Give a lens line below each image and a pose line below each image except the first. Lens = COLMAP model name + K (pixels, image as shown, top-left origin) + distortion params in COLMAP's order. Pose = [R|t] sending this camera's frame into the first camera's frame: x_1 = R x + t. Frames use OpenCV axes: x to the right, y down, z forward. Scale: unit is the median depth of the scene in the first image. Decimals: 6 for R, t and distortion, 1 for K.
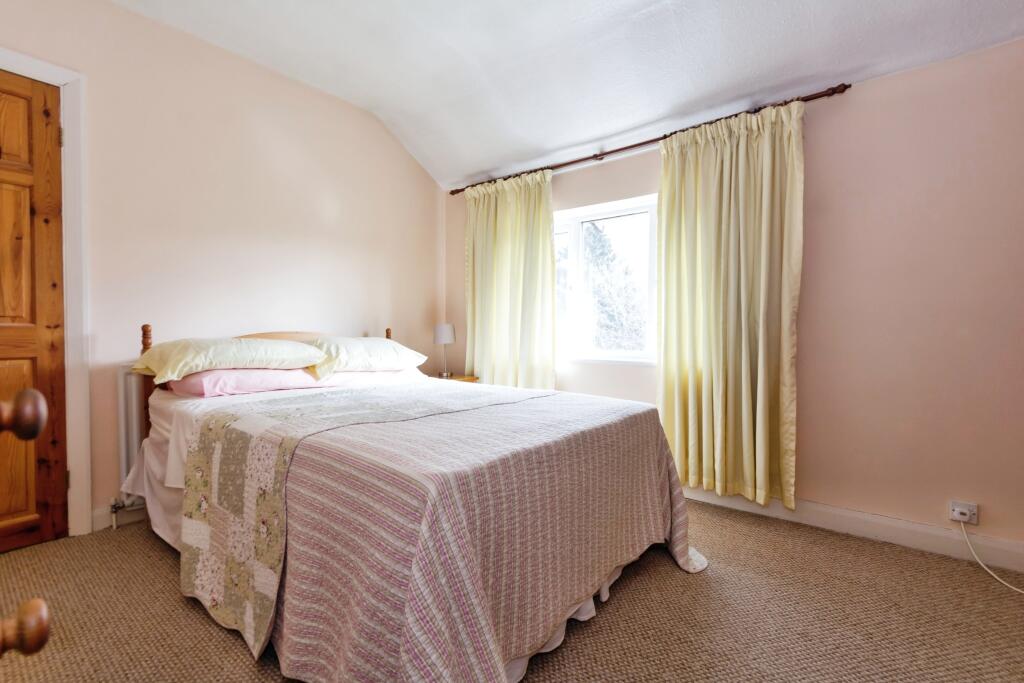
lens RADIAL K [[447.1, 0, 518.9], [0, 447.1, 347.9], [0, 0, 1]] dist [-0.000451, -0.000488]
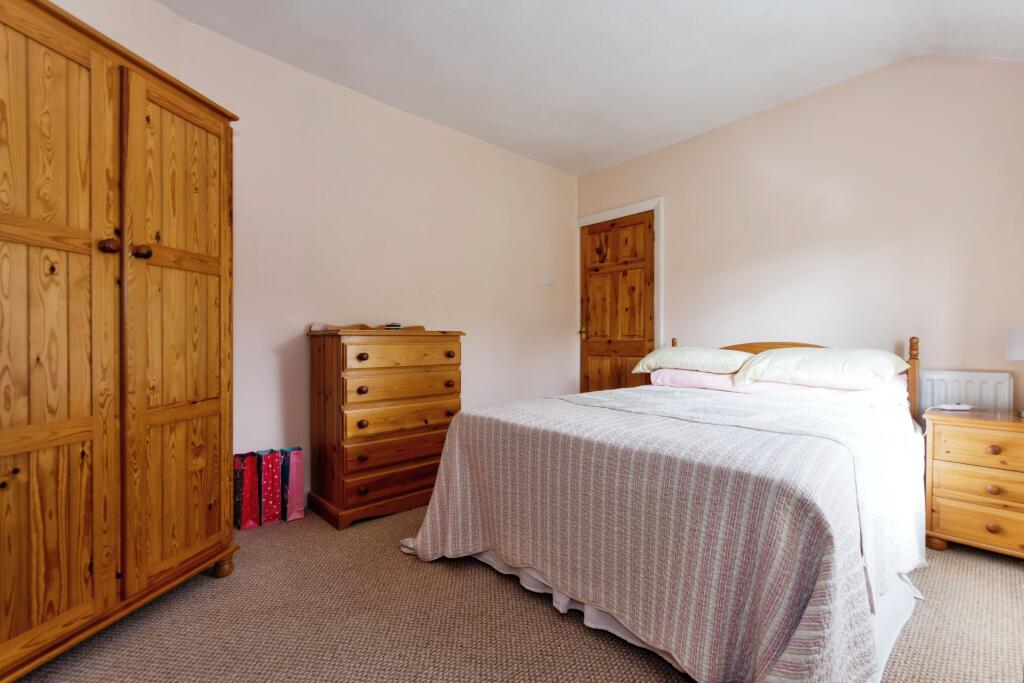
lens RADIAL K [[447.1, 0, 518.9], [0, 447.1, 347.9], [0, 0, 1]] dist [-0.000451, -0.000488]
pose [[-0.140954, 0.003425, -0.990010, 0.864501], [-0.035403, 0.999337, 0.008498, -0.013904], [0.989383, 0.036247, -0.140740, 0.735254]]
